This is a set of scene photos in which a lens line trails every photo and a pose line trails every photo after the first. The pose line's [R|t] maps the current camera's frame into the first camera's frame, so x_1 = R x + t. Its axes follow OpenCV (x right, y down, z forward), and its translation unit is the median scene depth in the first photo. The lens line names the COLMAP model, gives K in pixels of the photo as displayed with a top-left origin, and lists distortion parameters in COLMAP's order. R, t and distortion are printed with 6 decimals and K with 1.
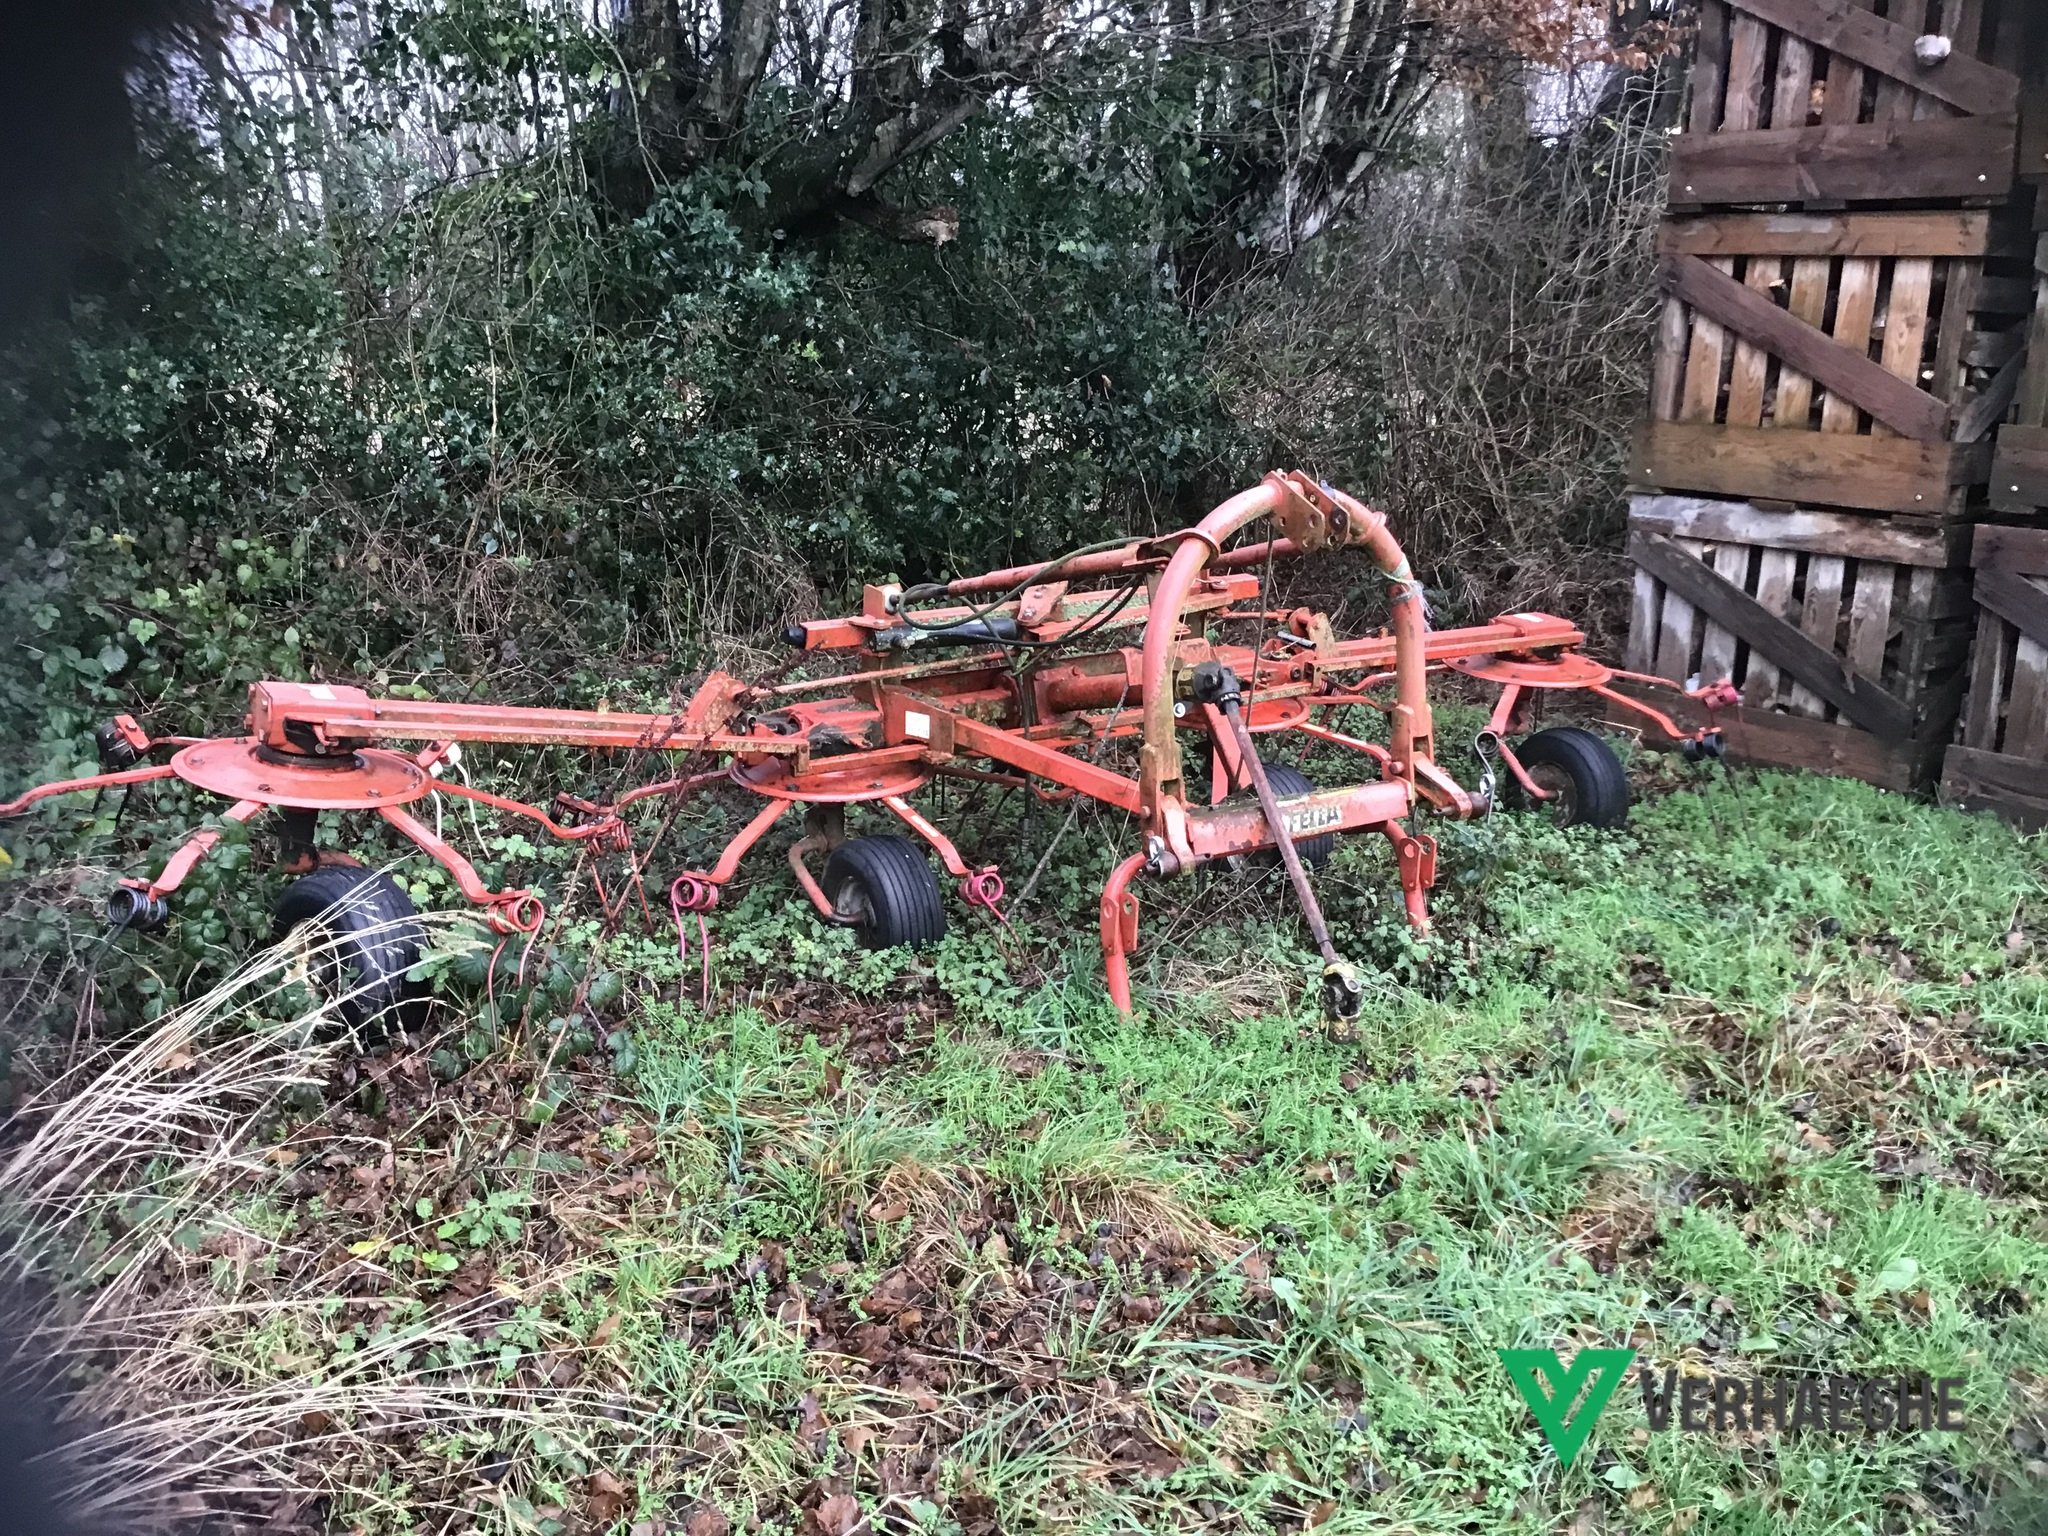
lens RADIAL K [[1801.2, 0, 1024.0], [0, 1801.2, 768.0], [0, 0, 1]] dist [0.145237, -0.288266]
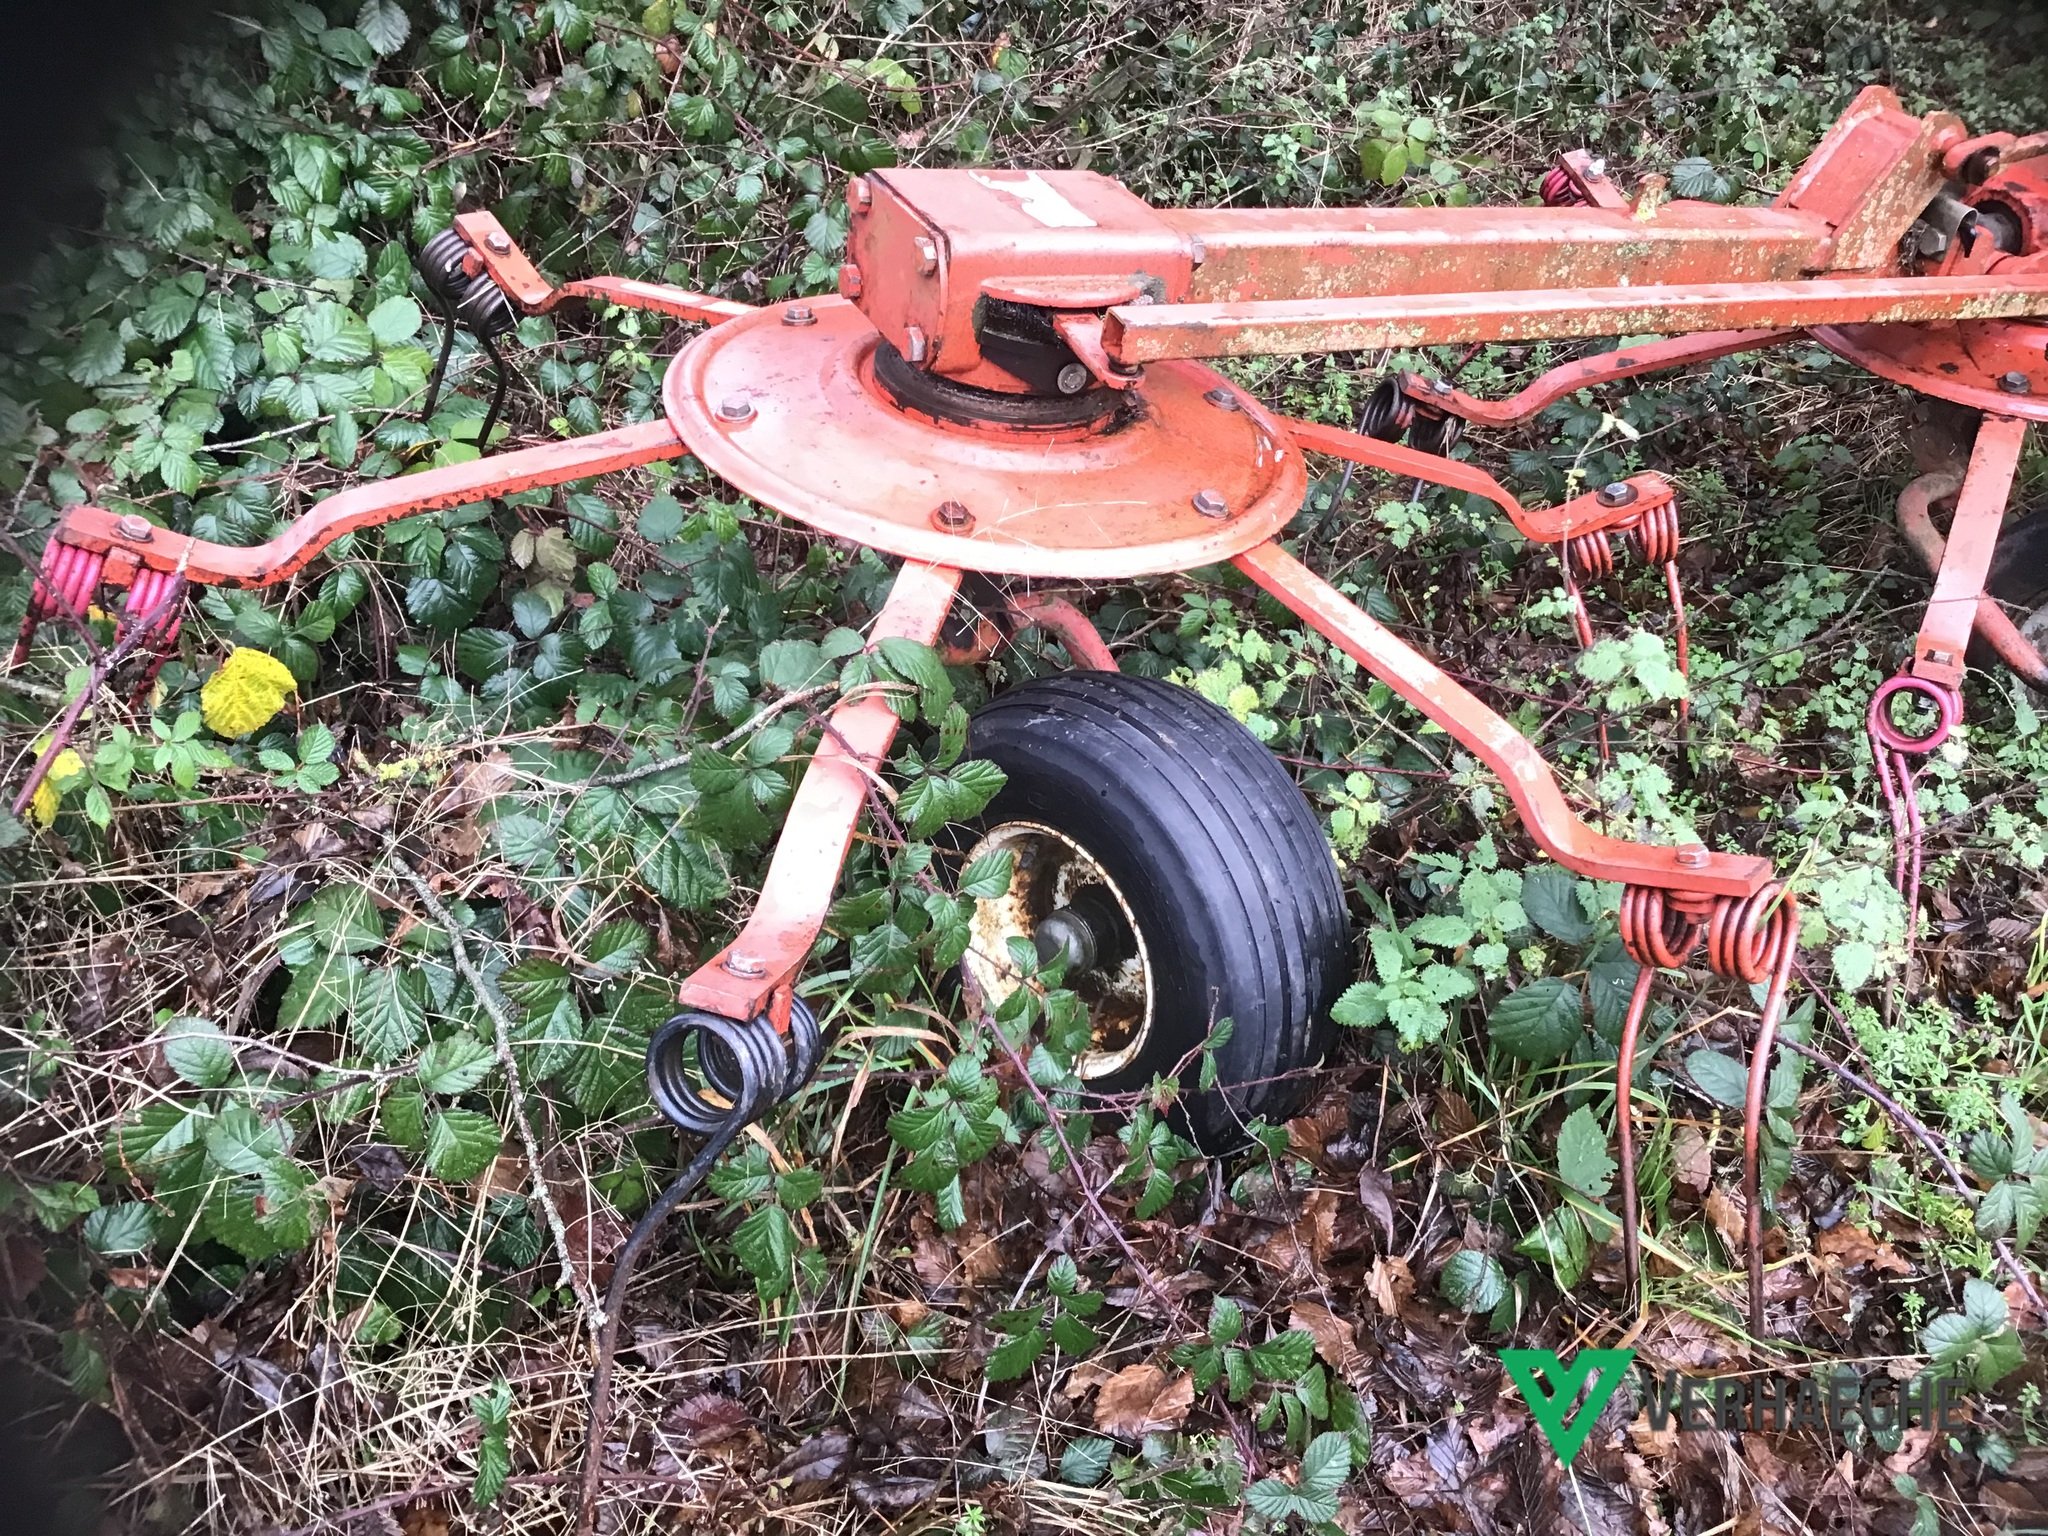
lens RADIAL K [[1801.2, 0, 1024.0], [0, 1801.2, 768.0], [0, 0, 1]] dist [0.145237, -0.288266]
pose [[0.993197, 0.035657, -0.110855, -0.322122], [0.005616, 0.936190, 0.351448, -0.057644], [0.116313, -0.349680, 0.929621, 0.593347]]
